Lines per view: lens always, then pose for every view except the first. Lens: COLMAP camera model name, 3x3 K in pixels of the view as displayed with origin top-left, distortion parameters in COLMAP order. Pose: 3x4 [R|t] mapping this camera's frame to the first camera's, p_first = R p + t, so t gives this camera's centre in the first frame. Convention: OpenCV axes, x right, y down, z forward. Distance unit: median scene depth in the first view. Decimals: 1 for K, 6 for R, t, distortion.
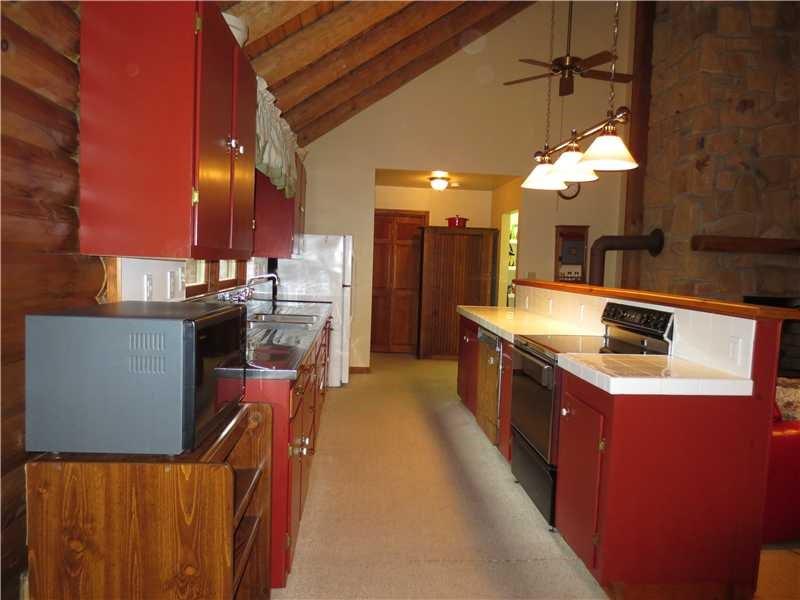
lens RADIAL K [[559.6, 0, 395.8], [0, 559.6, 299.6], [0, 0, 1]] dist [-0.050742, 0.032845]
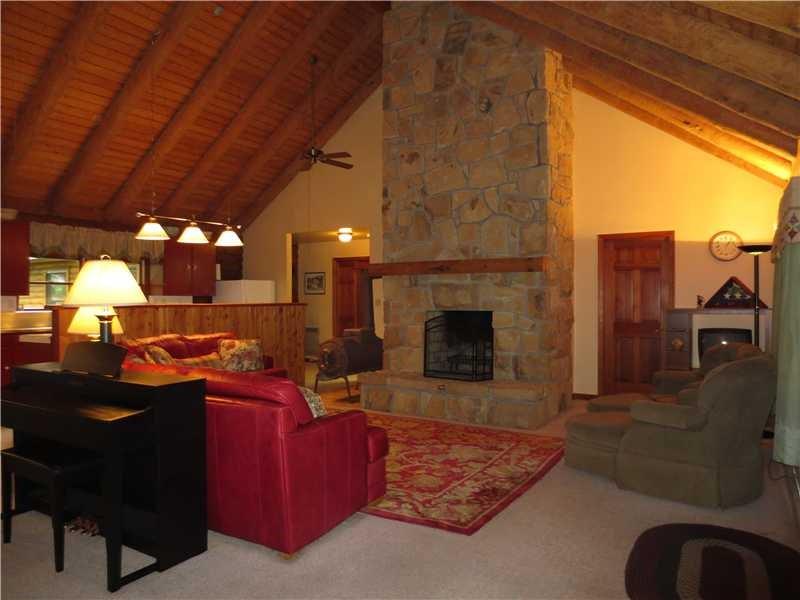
lens RADIAL K [[559.6, 0, 395.8], [0, 559.6, 299.6], [0, 0, 1]] dist [-0.050742, 0.032845]
pose [[0.792814, -0.038284, -0.608259, 1.348712], [-0.010034, 0.997070, -0.075835, 0.064552], [0.609380, 0.066226, 0.790107, -0.002754]]
